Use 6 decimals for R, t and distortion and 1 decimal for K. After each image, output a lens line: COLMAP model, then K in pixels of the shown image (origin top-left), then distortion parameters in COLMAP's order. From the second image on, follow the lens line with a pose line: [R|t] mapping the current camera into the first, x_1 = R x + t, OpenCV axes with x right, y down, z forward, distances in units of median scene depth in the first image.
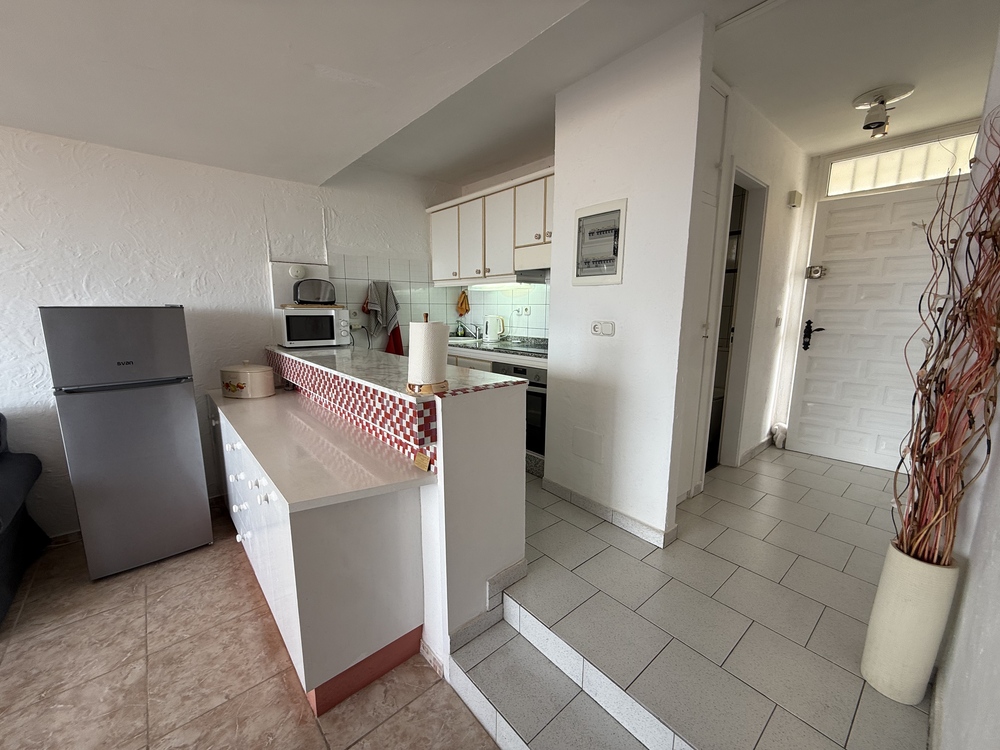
lens RADIAL K [[397.6, 0, 495.9], [0, 397.6, 374.1], [0, 0, 1]] dist [-0.000663, -0.000195]
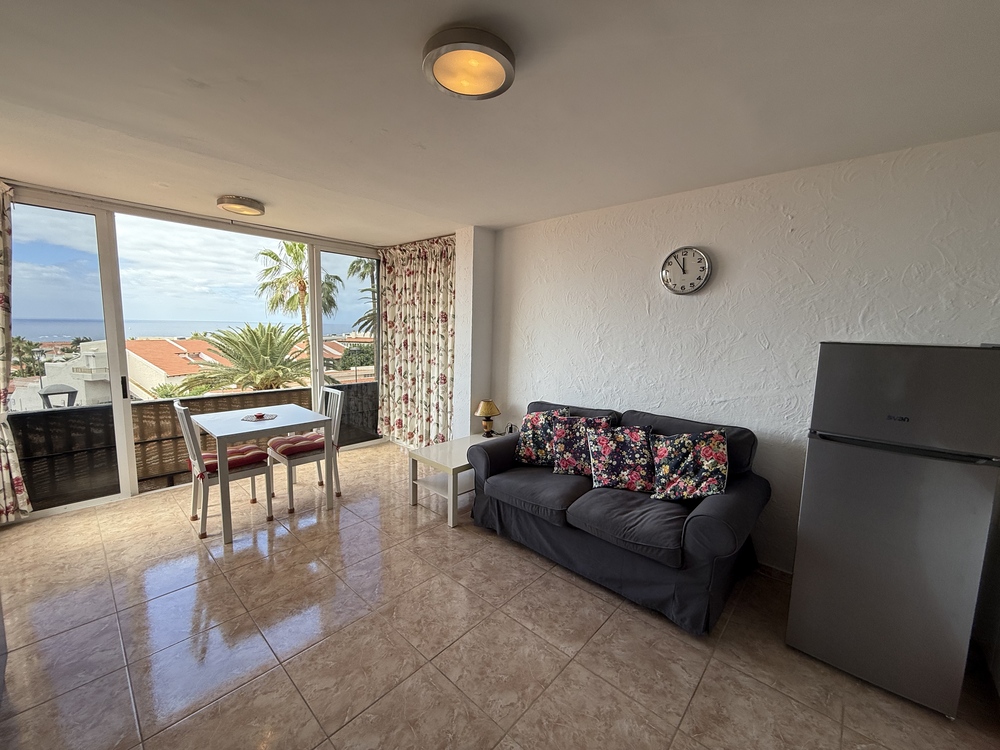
lens RADIAL K [[397.6, 0, 495.9], [0, 397.6, 373.9], [0, 0, 1]] dist [-0.000663, -0.000195]
pose [[0.109460, 0.115312, -0.987280, -0.193367], [-0.189812, 0.977395, 0.093112, -0.024380], [0.975700, 0.177206, 0.128874, 0.095920]]
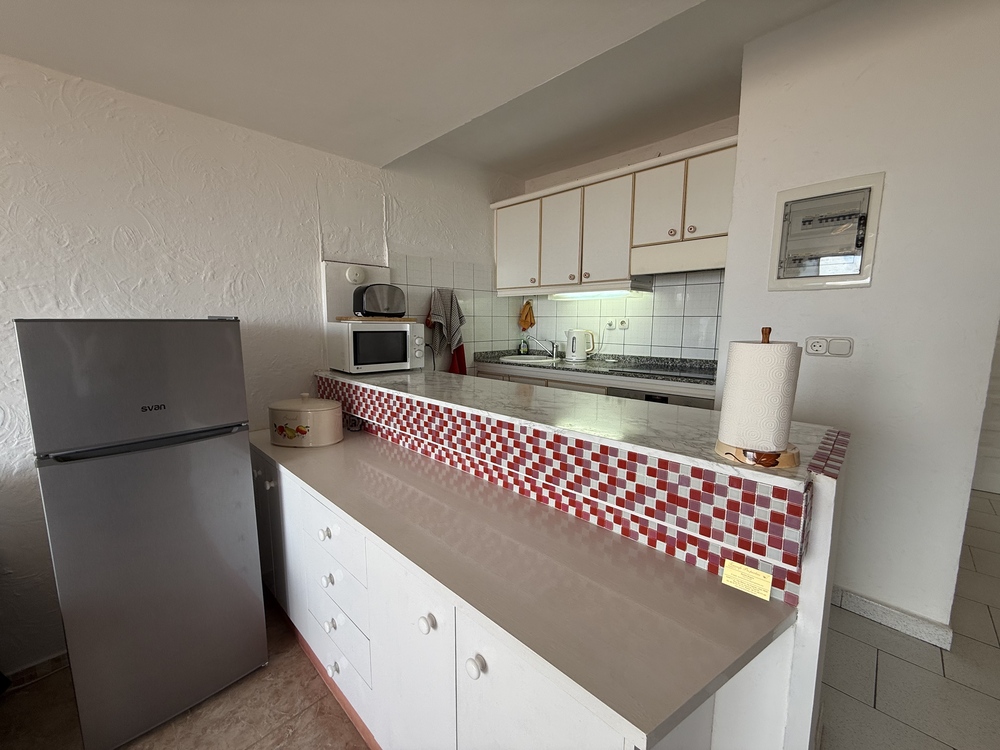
lens RADIAL K [[397.6, 0, 496.0], [0, 397.6, 373.7], [0, 0, 1]] dist [-0.000663, -0.000195]
pose [[0.996463, -0.013821, 0.082889, -0.304049], [0.016727, 0.999266, -0.034468, -0.035129], [-0.082352, 0.035733, 0.995963, 0.221359]]
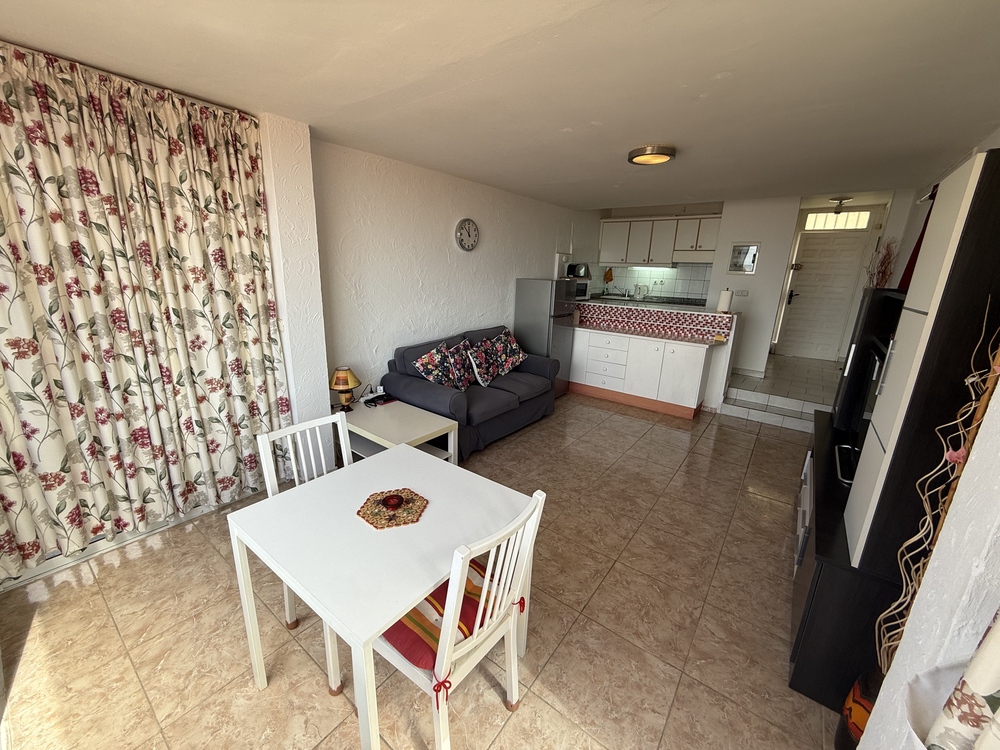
lens RADIAL K [[397.6, 0, 496.3], [0, 397.6, 374.4], [0, 0, 1]] dist [-0.000663, -0.000195]
pose [[0.979901, -0.024810, 0.197937, -1.234798], [0.004925, 0.994942, 0.100327, 0.093911], [-0.199425, -0.097336, 0.975067, -0.817066]]
